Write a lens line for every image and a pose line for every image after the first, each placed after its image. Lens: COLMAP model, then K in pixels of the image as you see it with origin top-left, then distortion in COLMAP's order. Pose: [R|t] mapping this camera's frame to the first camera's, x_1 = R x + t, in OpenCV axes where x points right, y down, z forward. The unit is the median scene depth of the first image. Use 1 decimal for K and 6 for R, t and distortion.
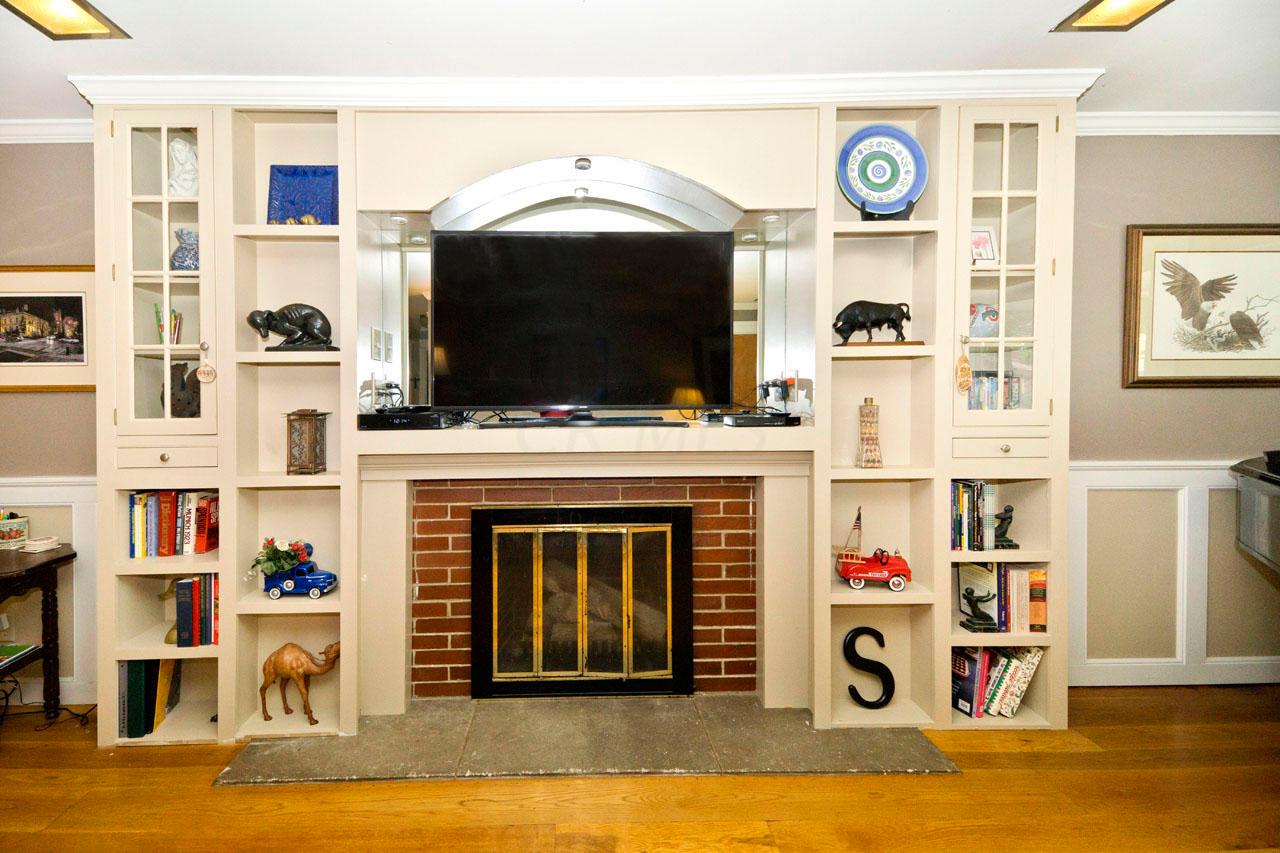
lens RADIAL K [[542.4, 0, 619.5], [0, 542.4, 409.1], [0, 0, 1]] dist [0.012578, -0.002559]
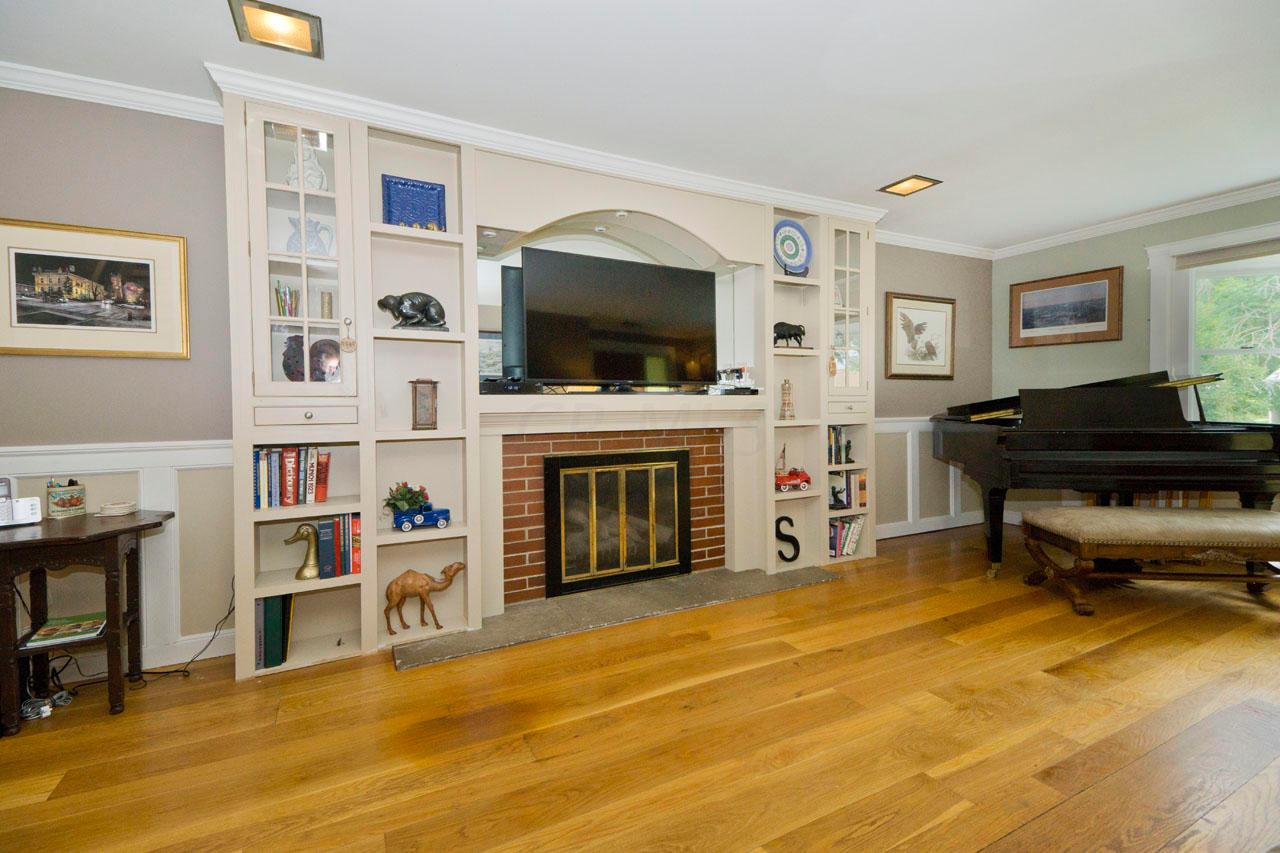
lens RADIAL K [[528.7, 0, 645.1], [0, 528.7, 418.5], [0, 0, 1]] dist [0.001671, 0.000114]
pose [[0.904173, -0.007625, 0.427098, -0.632865], [0.010306, 0.999939, -0.003966, 0.101263], [-0.427042, 0.007987, 0.904197, -0.294665]]
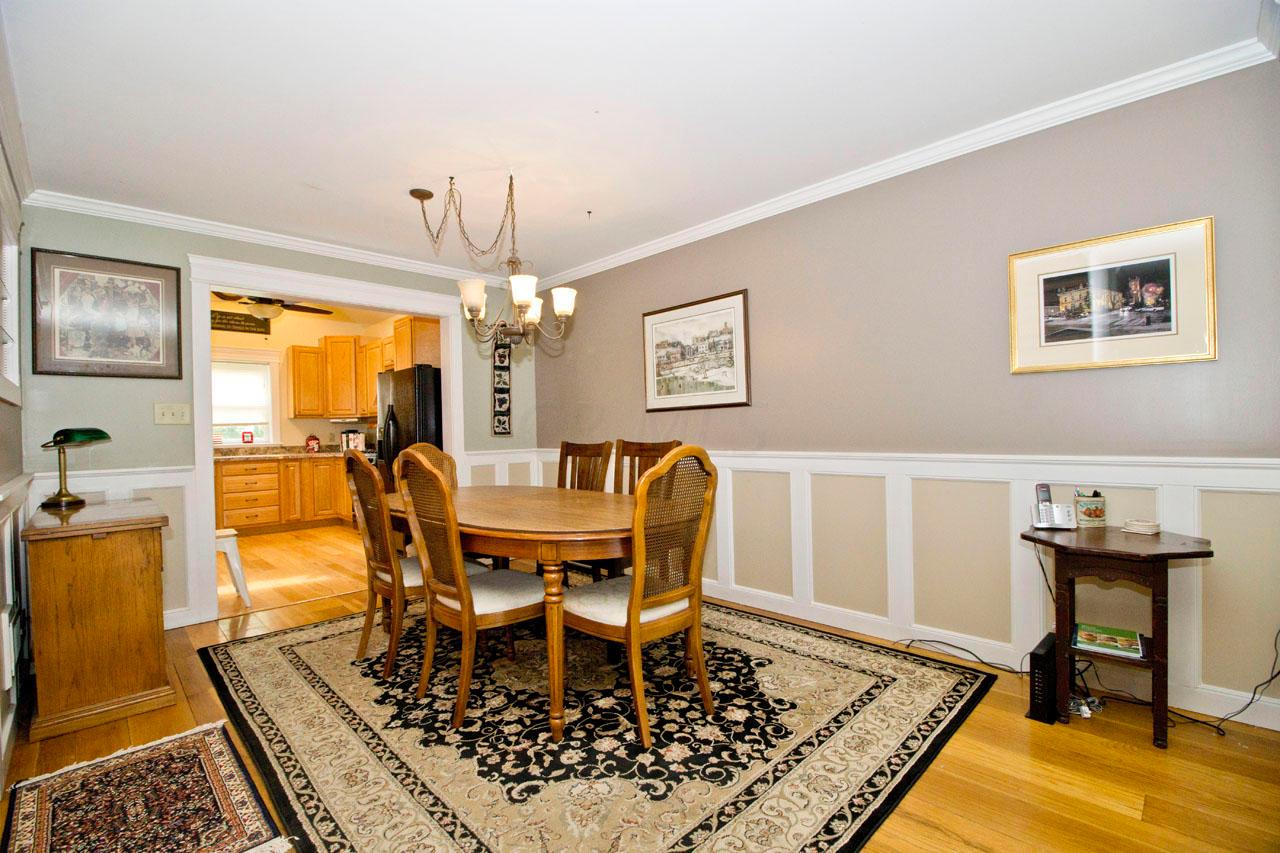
lens RADIAL K [[568.7, 0, 633.8], [0, 568.7, 423.3], [0, 0, 1]] dist [-0.017238, -0.005012]
pose [[0.689814, -0.013927, -0.723852, -1.023597], [0.010681, 0.999902, -0.009060, 0.072340], [0.723907, -0.001482, 0.689896, -0.303727]]
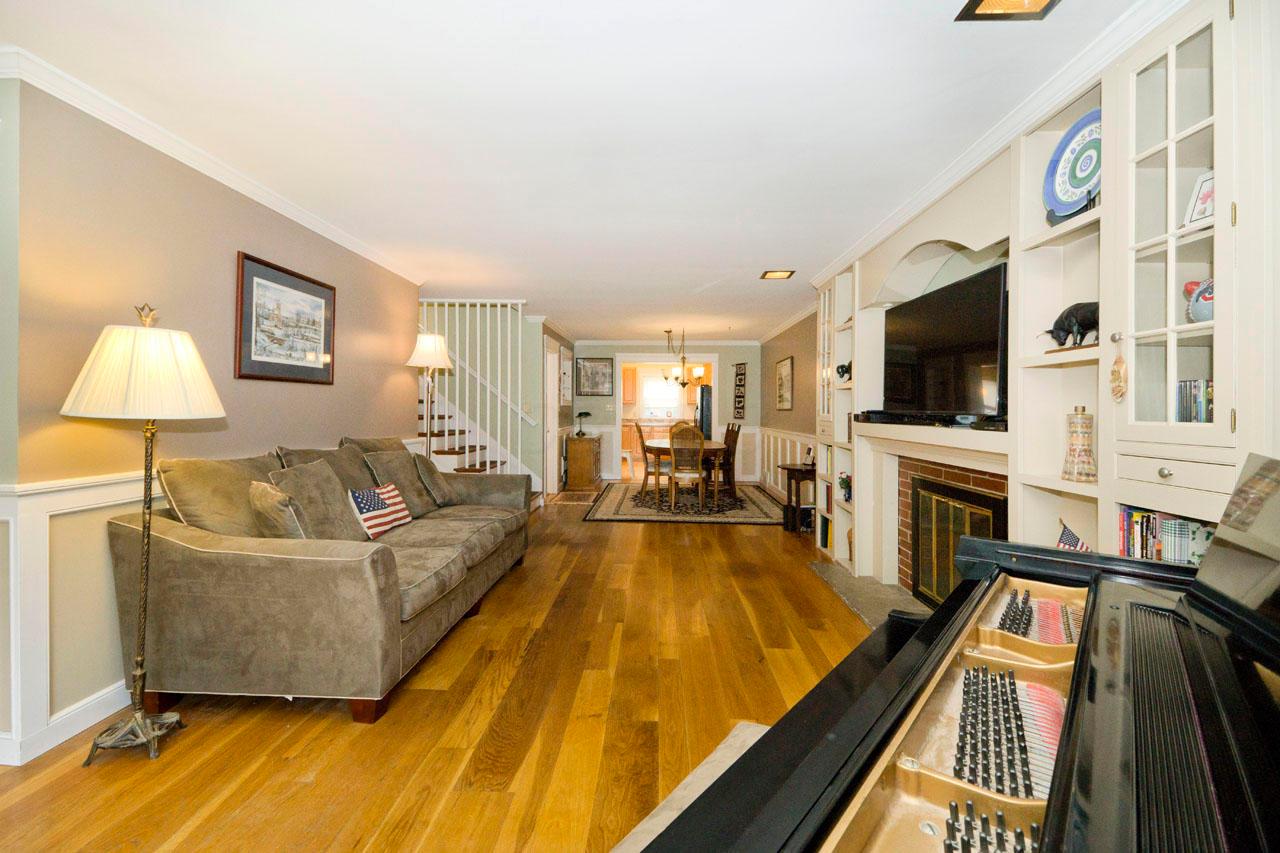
lens RADIAL K [[568.7, 0, 640.6], [0, 568.7, 418.0], [0, 0, 1]] dist [-0.017238, -0.005012]
pose [[-0.051339, 0.024726, -0.998375, 1.449345], [-0.017004, 0.999527, 0.025629, -0.012156], [0.998537, 0.018293, -0.050894, 0.289692]]
